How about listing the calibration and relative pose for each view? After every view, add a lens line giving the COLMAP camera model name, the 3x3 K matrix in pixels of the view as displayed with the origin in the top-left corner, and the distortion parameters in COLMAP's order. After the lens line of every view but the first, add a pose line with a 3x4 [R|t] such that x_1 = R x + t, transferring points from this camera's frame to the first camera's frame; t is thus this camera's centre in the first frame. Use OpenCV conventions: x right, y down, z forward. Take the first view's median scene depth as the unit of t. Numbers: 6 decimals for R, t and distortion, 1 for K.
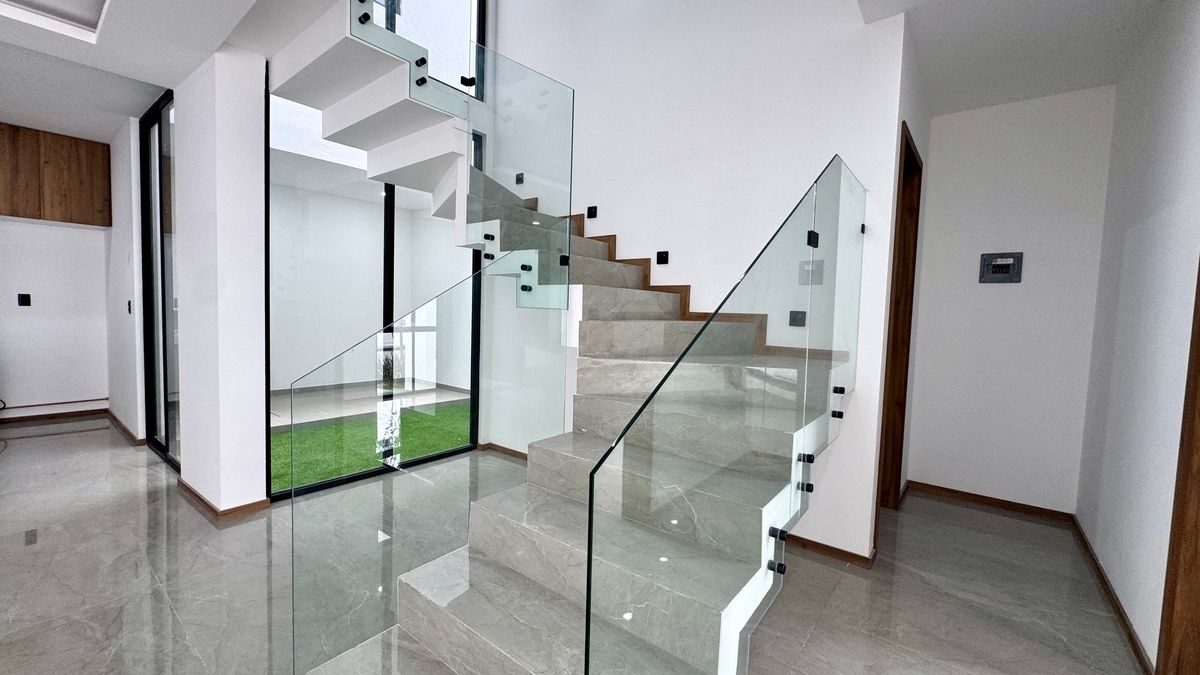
lens RADIAL K [[476.0, 0, 600.0], [0, 476.0, 337.5], [0, 0, 1]] dist [-0.001626, -0.000169]
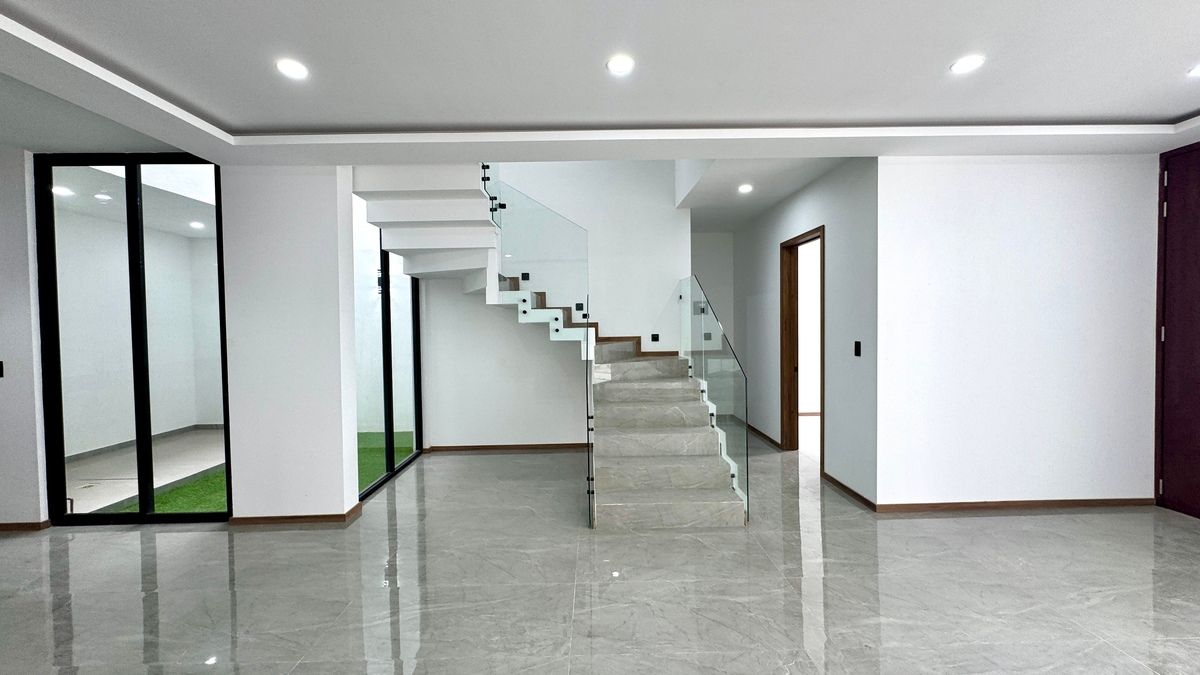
lens RADIAL K [[476.0, 0, 600.0], [0, 476.0, 337.5], [0, 0, 1]] dist [-0.001626, -0.000169]
pose [[0.768337, -0.062596, 0.636977, -0.918666], [0.078275, 0.996925, 0.003550, -0.054492], [-0.635241, 0.047132, 0.770874, -0.387580]]
